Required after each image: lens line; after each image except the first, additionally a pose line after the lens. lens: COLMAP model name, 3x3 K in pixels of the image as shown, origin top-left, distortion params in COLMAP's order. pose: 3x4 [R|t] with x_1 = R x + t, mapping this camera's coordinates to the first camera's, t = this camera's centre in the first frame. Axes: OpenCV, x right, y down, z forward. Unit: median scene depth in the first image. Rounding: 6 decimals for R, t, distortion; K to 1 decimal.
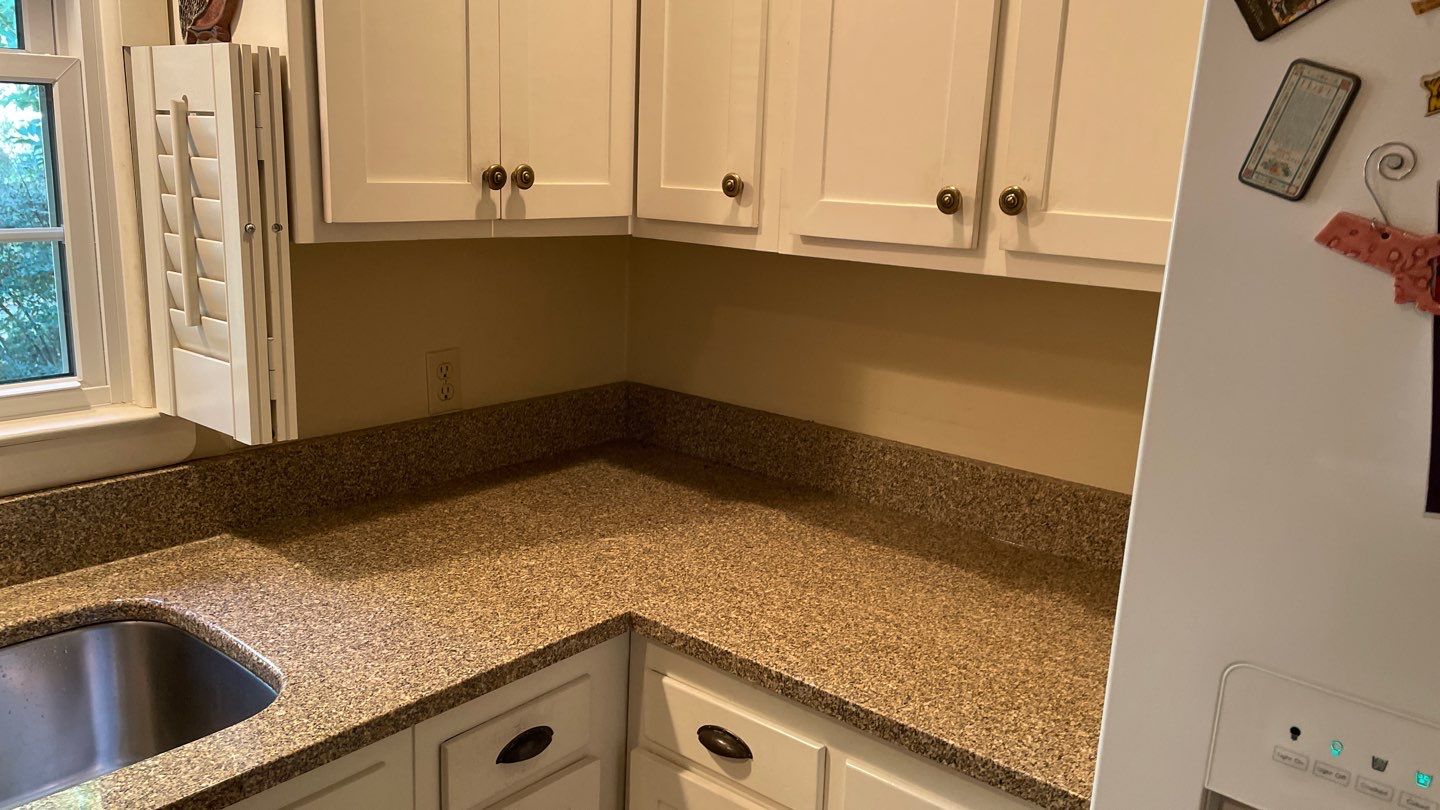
lens RADIAL K [[1078.3, 0, 711.3], [0, 1078.3, 397.2], [0, 0, 1]] dist [0.117592, -0.172294]
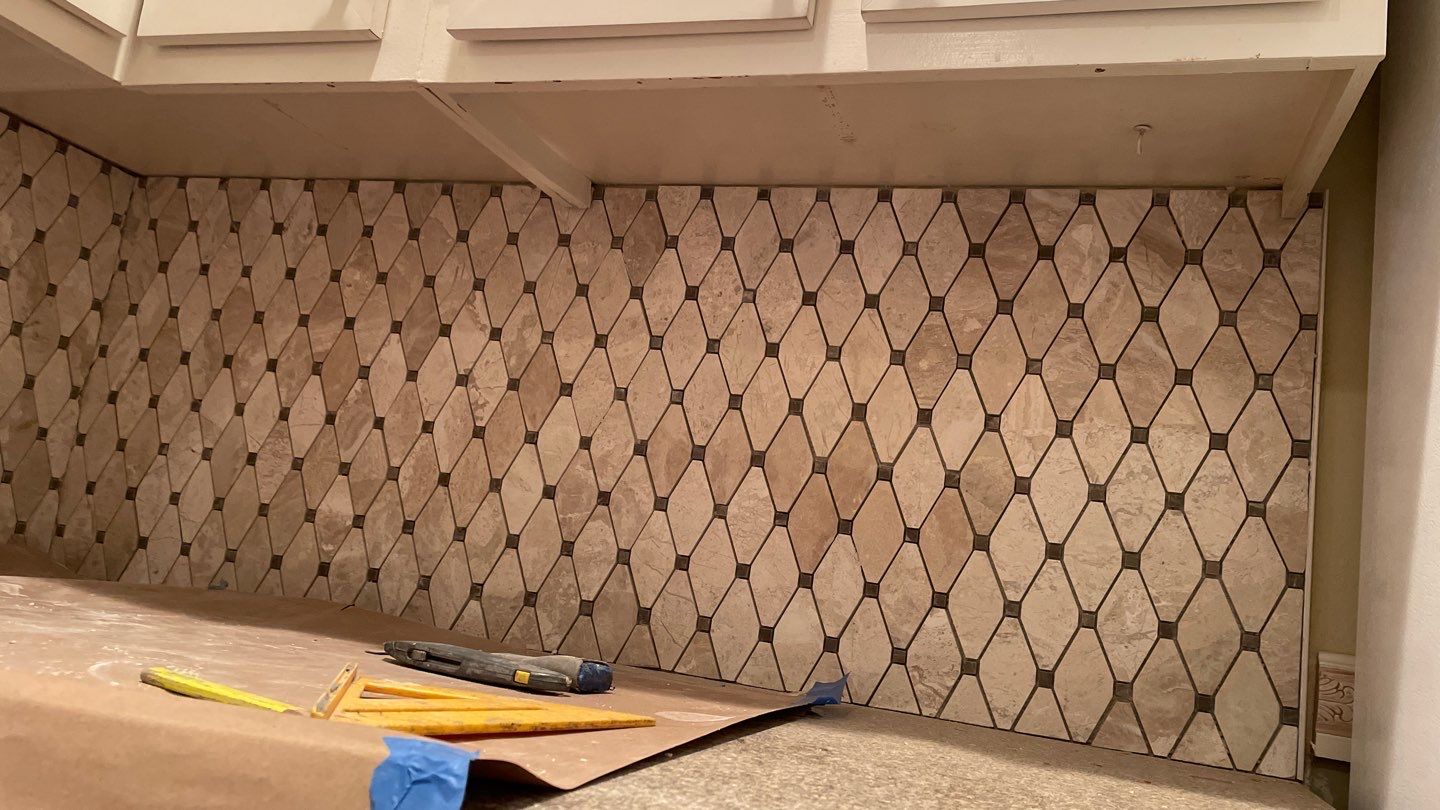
lens RADIAL K [[1085.2, 0, 720.0], [0, 1085.2, 405.0], [0, 0, 1]] dist [0.095044, -0.124839]
pose [[0.924833, 0.143343, 0.352330, 0.036941], [-0.012609, 0.937319, -0.348244, 0.233824], [-0.380164, 0.317625, 0.868671, 0.602328]]
